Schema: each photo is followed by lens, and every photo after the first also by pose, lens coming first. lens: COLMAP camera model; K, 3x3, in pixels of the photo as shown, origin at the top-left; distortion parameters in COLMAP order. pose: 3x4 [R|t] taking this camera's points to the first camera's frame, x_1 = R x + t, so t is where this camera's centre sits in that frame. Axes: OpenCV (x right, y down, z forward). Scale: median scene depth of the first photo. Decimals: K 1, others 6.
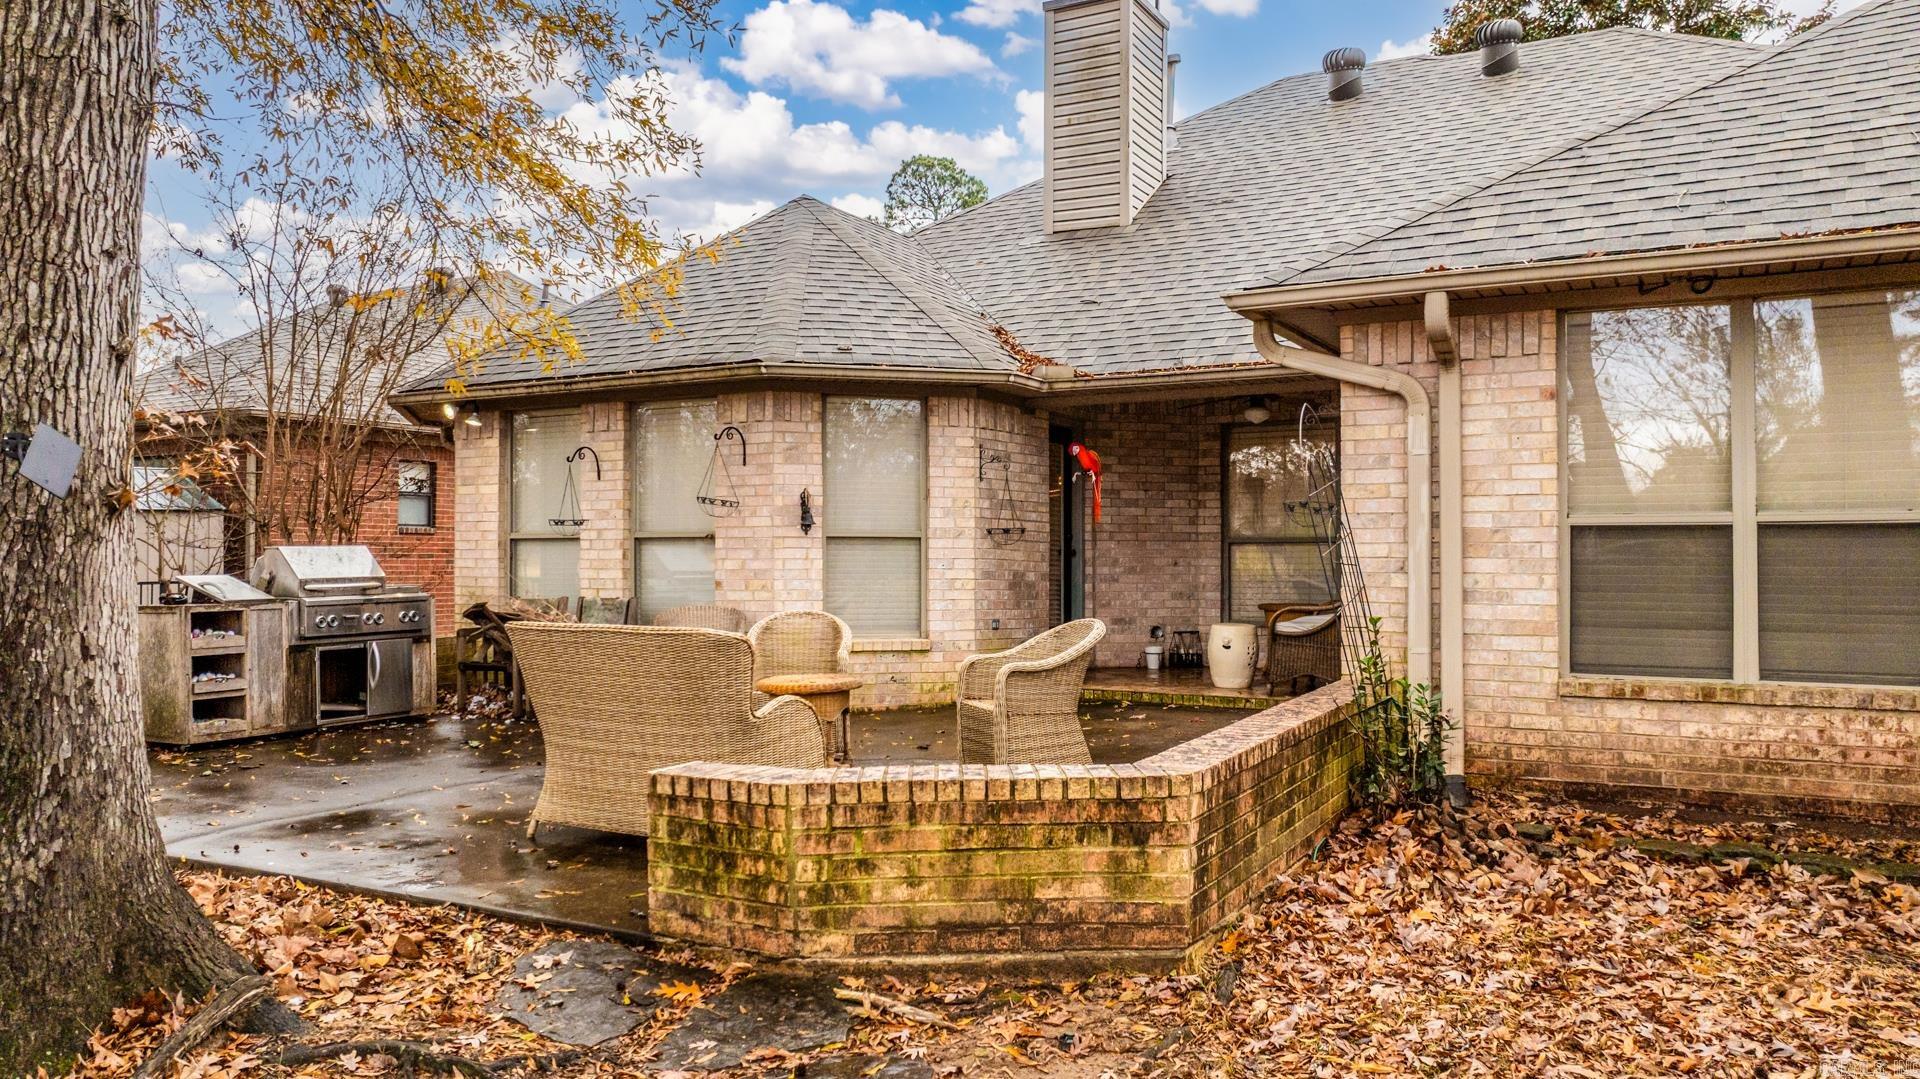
lens RADIAL K [[1333.1, 0, 964.5], [0, 1333.1, 529.2], [0, 0, 1]] dist [-0.013965, 0.014872]
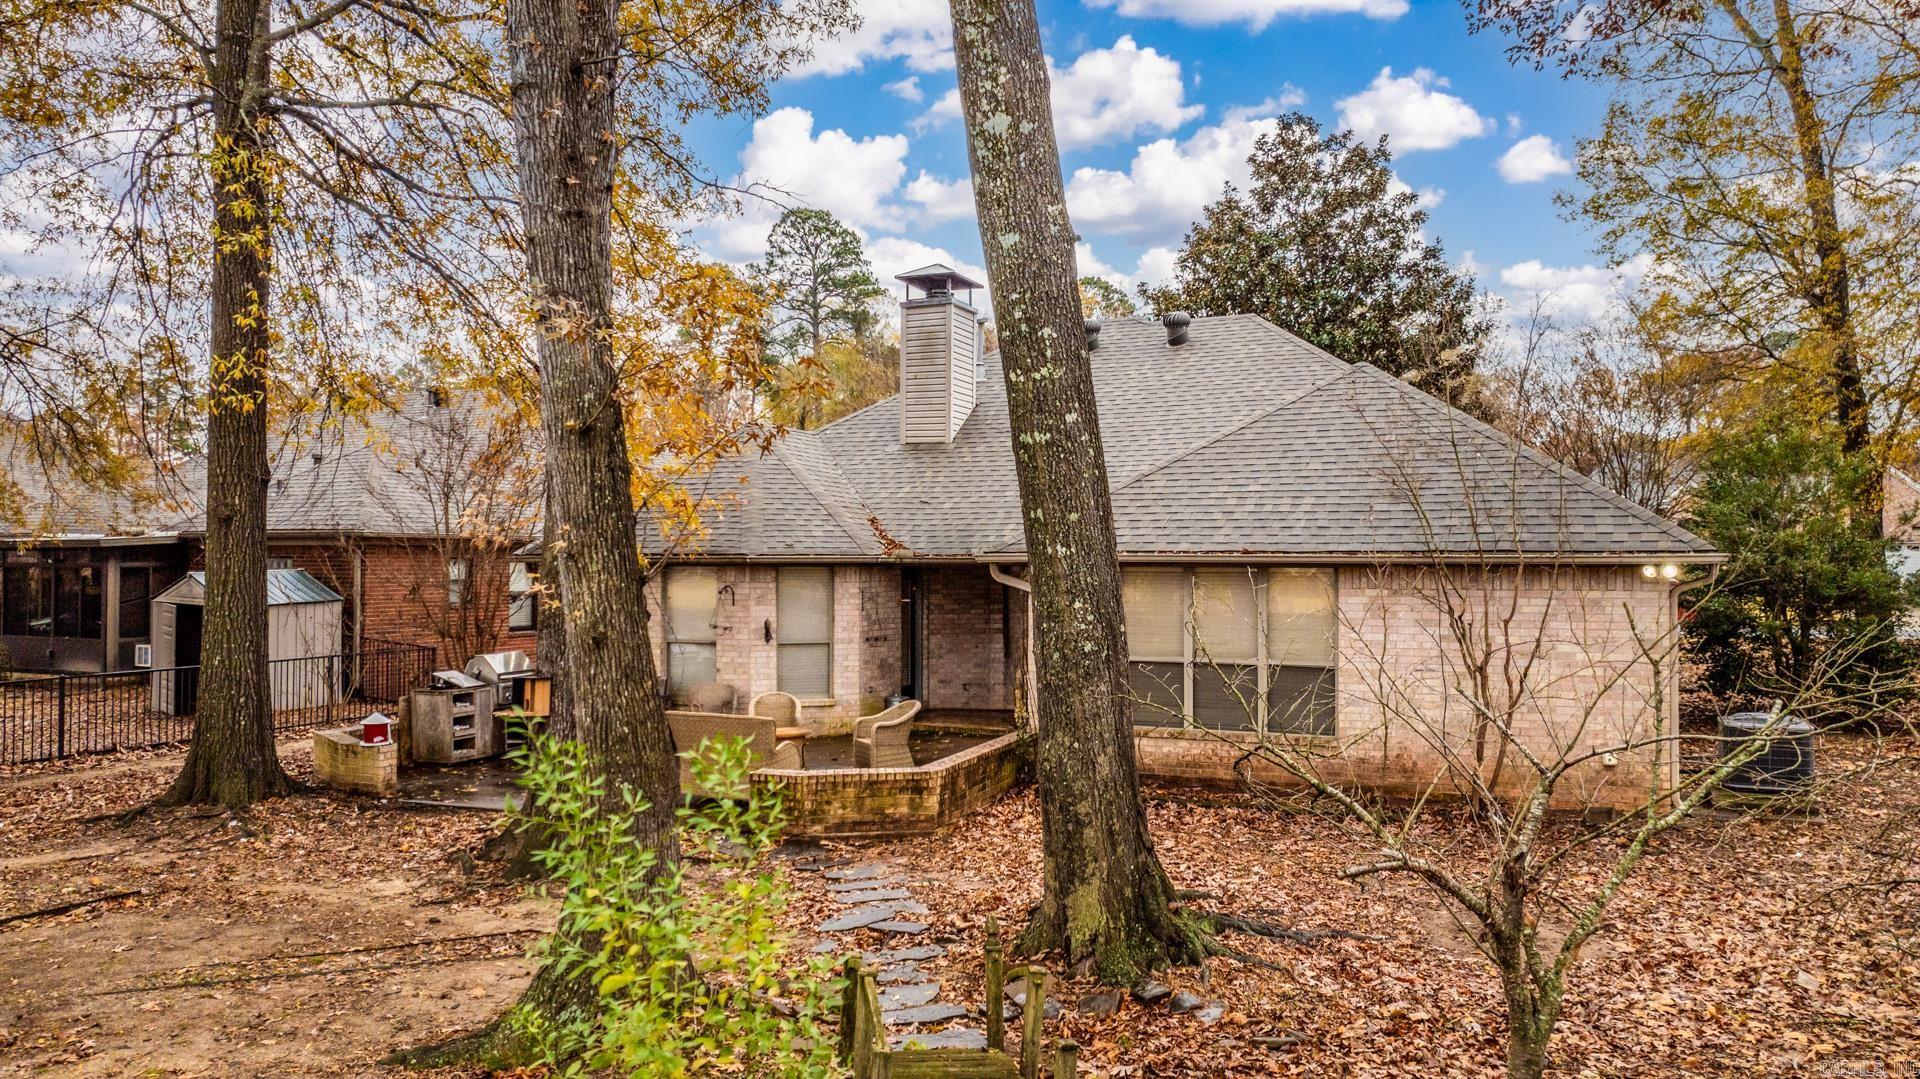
lens RADIAL K [[1333.1, 0, 959.8], [0, 1333.1, 543.1], [0, 0, 1]] dist [-0.013965, 0.014872]
pose [[0.995659, 0.002088, 0.093053, -0.029198], [-0.003041, 0.999944, 0.010103, -0.174851], [-0.093027, -0.010342, 0.995610, -0.968247]]
